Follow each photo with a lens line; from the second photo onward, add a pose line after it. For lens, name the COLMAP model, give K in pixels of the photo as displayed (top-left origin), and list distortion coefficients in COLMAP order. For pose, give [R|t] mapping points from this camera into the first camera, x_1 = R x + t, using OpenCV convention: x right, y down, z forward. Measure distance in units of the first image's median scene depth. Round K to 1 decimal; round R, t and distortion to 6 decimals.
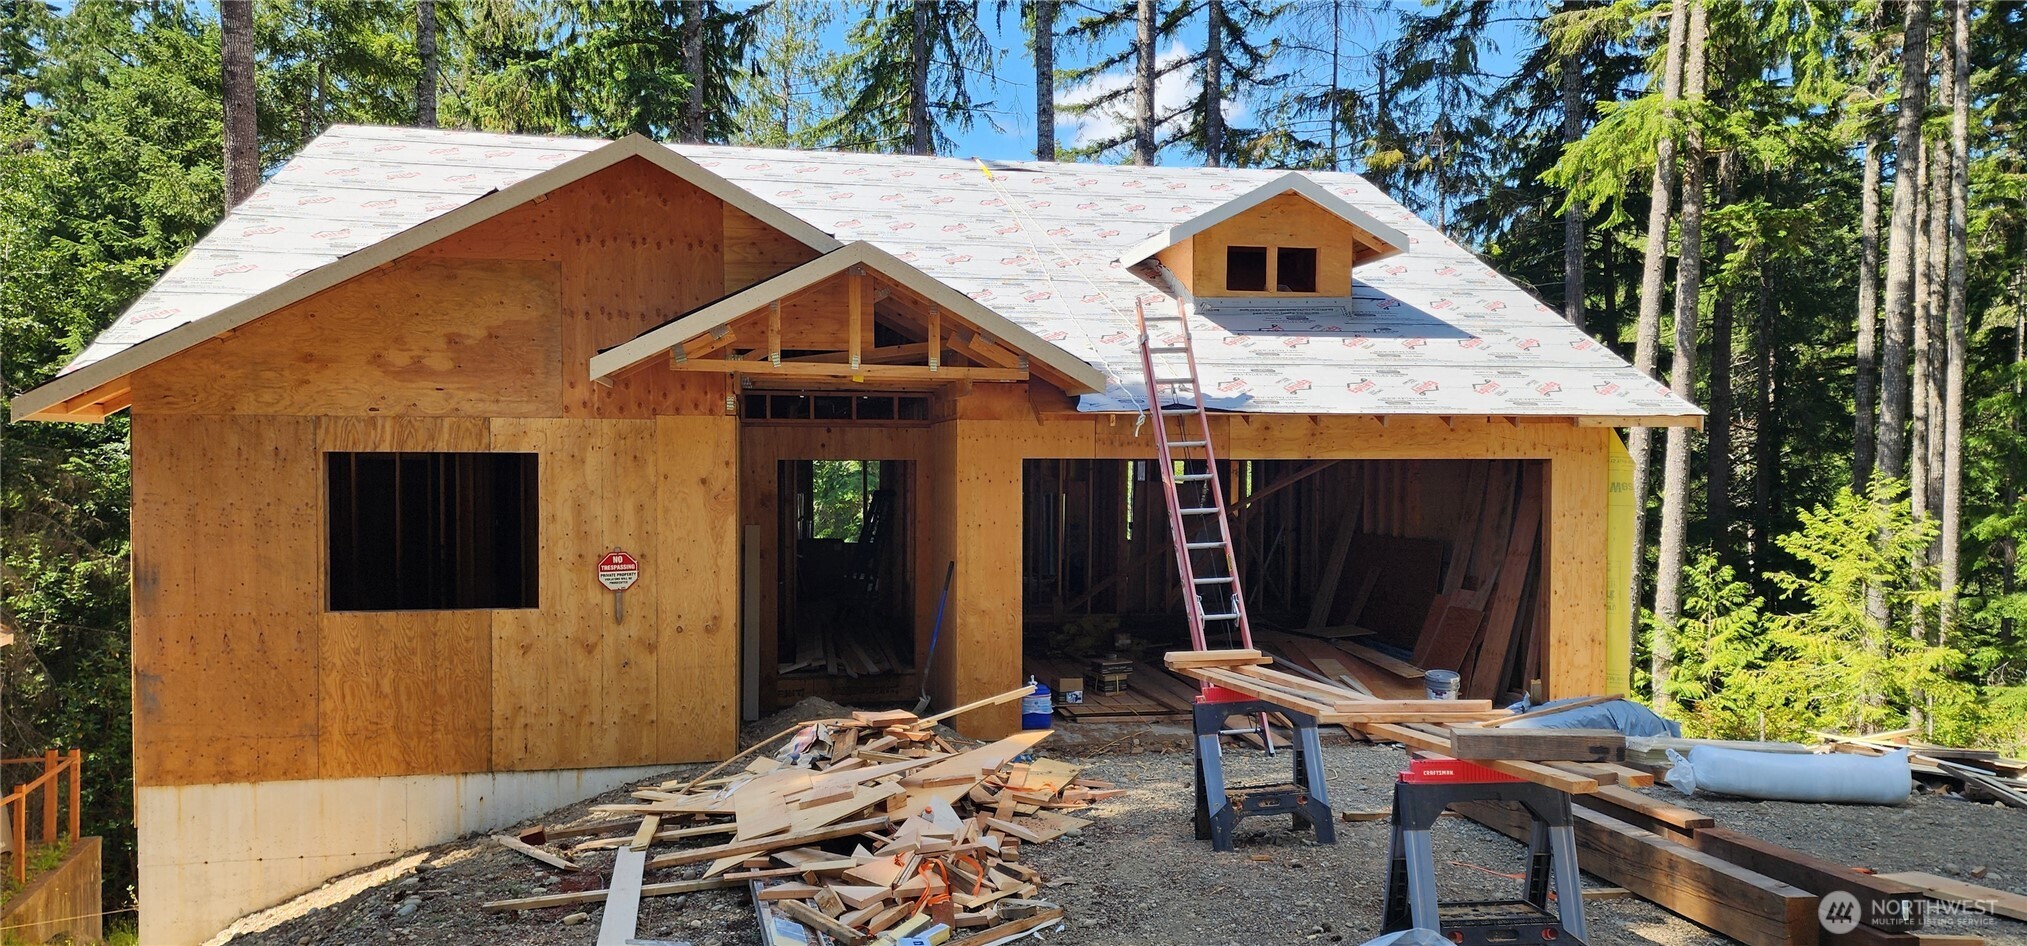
lens RADIAL K [[1344.5, 0, 1013.5], [0, 1344.5, 473.0], [0, 0, 1]] dist [0.068843, -0.000270]
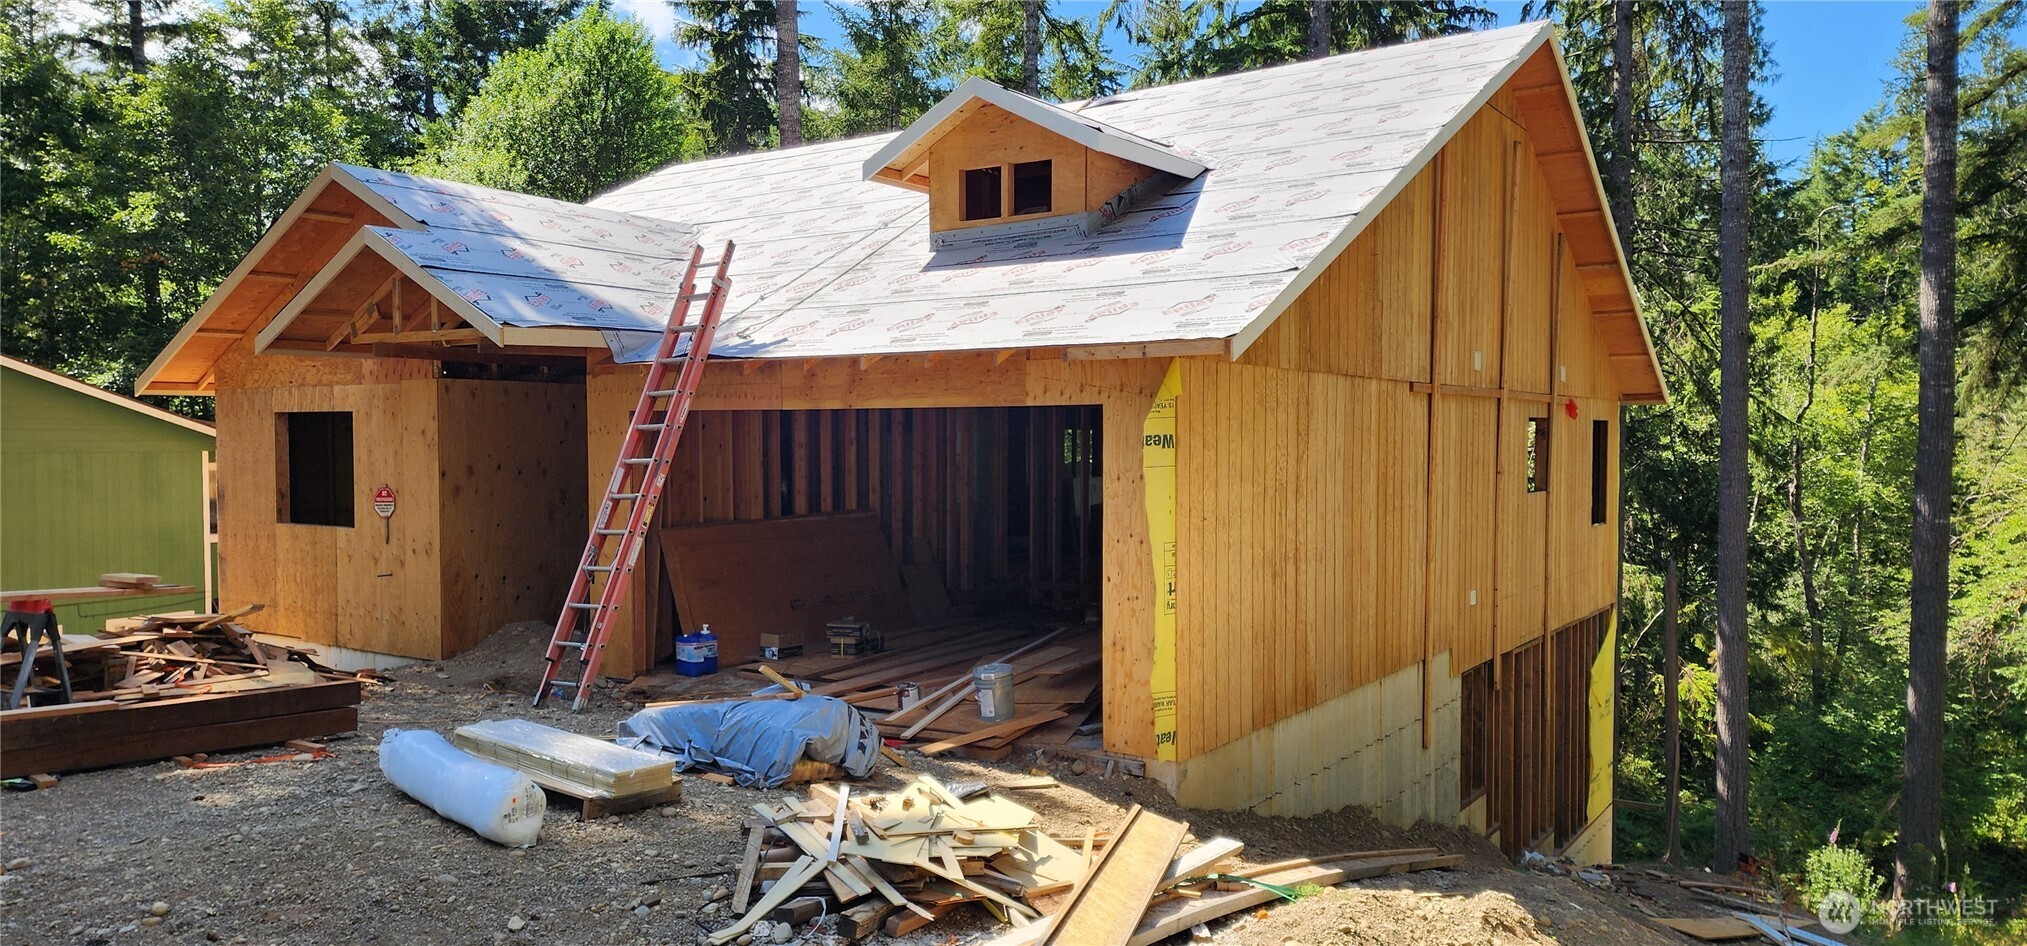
lens RADIAL K [[1344.5, 0, 1013.5], [0, 1344.5, 473.0], [0, 0, 1]] dist [0.068843, -0.000270]
pose [[0.712588, 0.018110, -0.701349, 0.908695], [-0.004675, 0.999767, 0.021065, 0.012866], [0.701567, -0.011732, 0.712507, 0.437067]]
